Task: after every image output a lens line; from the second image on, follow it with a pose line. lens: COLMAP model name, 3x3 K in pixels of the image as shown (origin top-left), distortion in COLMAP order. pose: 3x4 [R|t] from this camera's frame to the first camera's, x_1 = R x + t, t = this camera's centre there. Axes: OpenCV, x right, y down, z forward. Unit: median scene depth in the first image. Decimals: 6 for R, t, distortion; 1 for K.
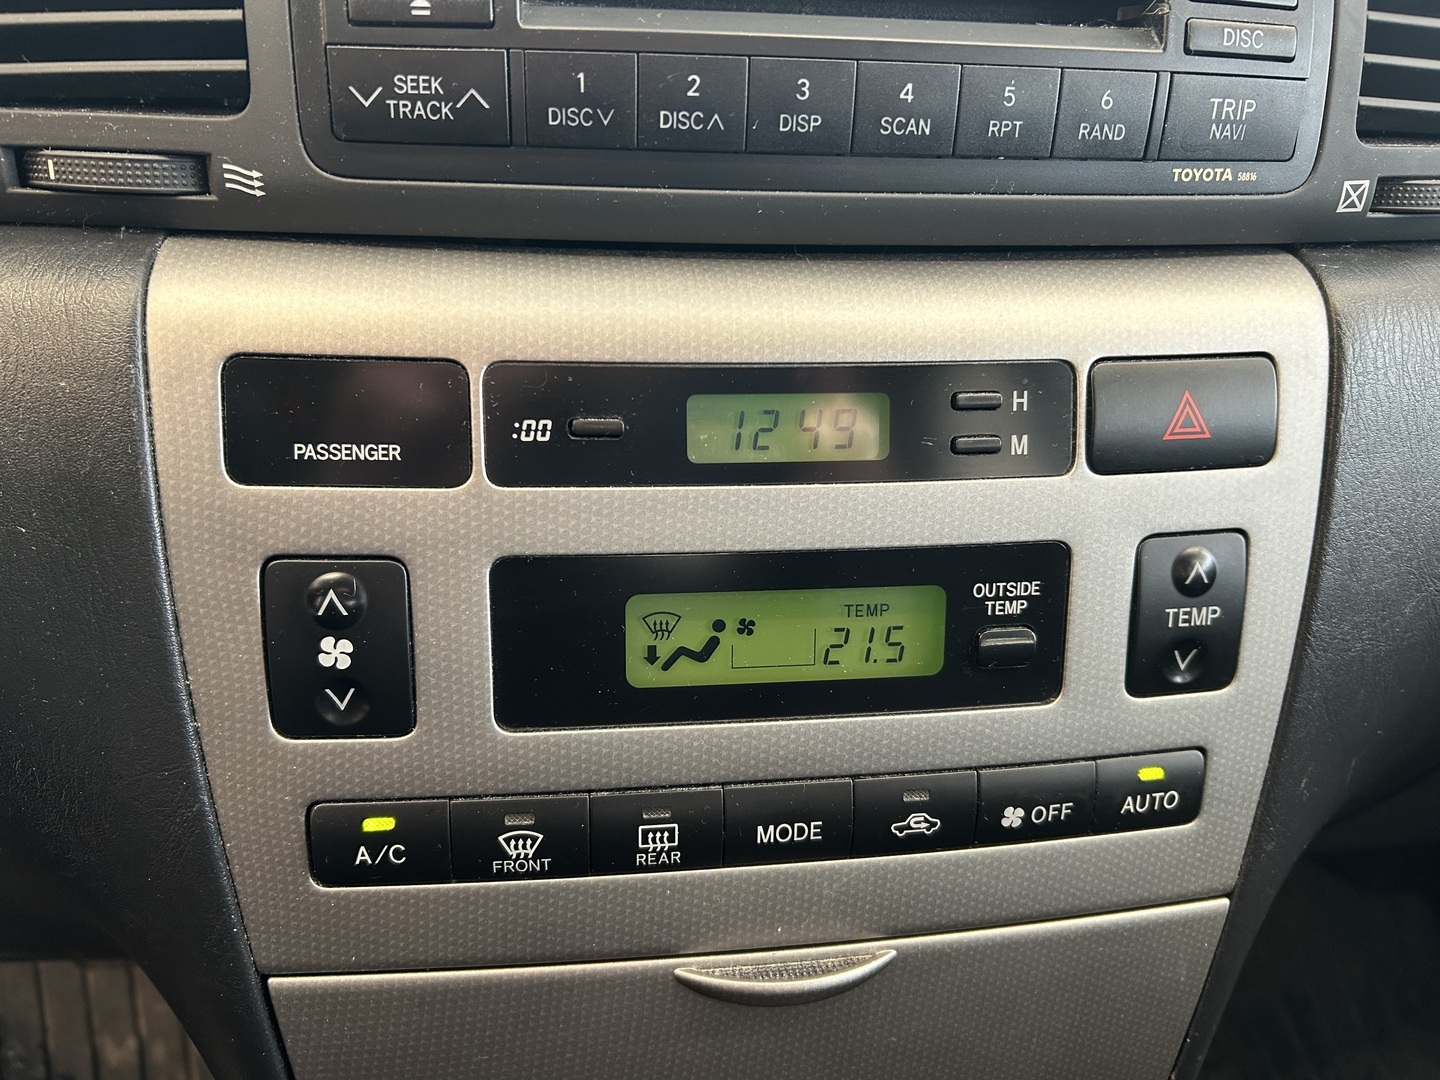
lens RADIAL K [[1088.9, 0, 721.7], [0, 1088.9, 543.0], [0, 0, 1]] dist [-0.001911, -0.017302]
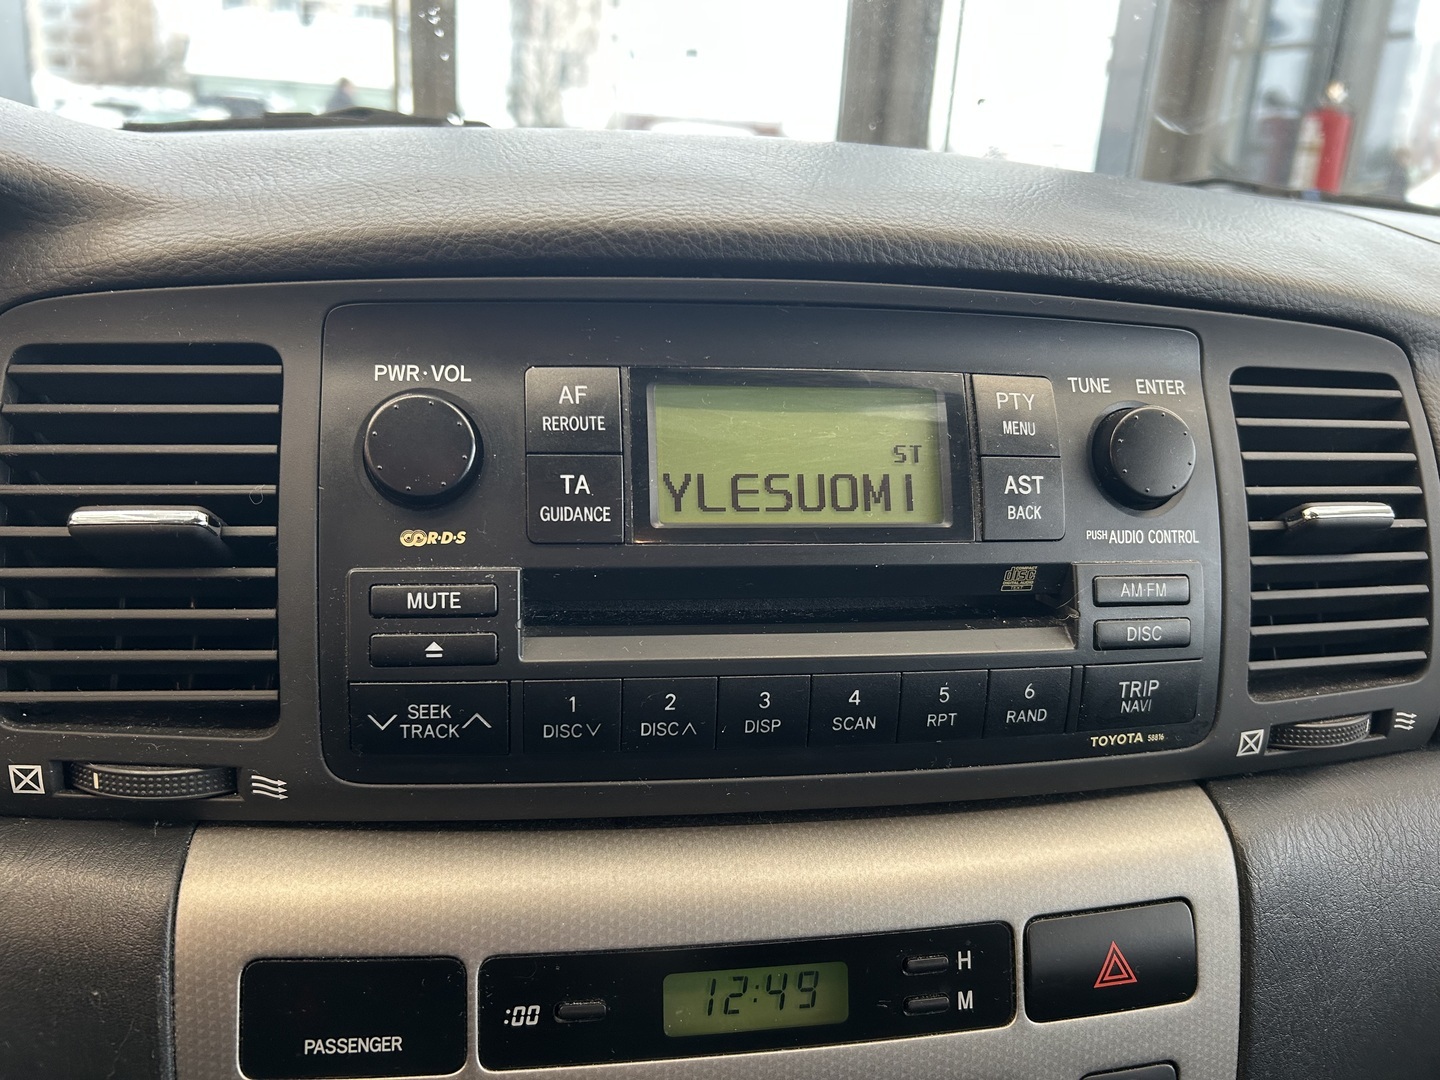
lens RADIAL K [[1088.9, 0, 718.2], [0, 1088.9, 541.2], [0, 0, 1]] dist [-0.001911, -0.017302]
pose [[0.999637, -0.002274, 0.026830, -0.005338], [0.006261, 0.988746, -0.149474, -0.411213], [-0.026188, 0.149587, 0.988402, -0.160697]]
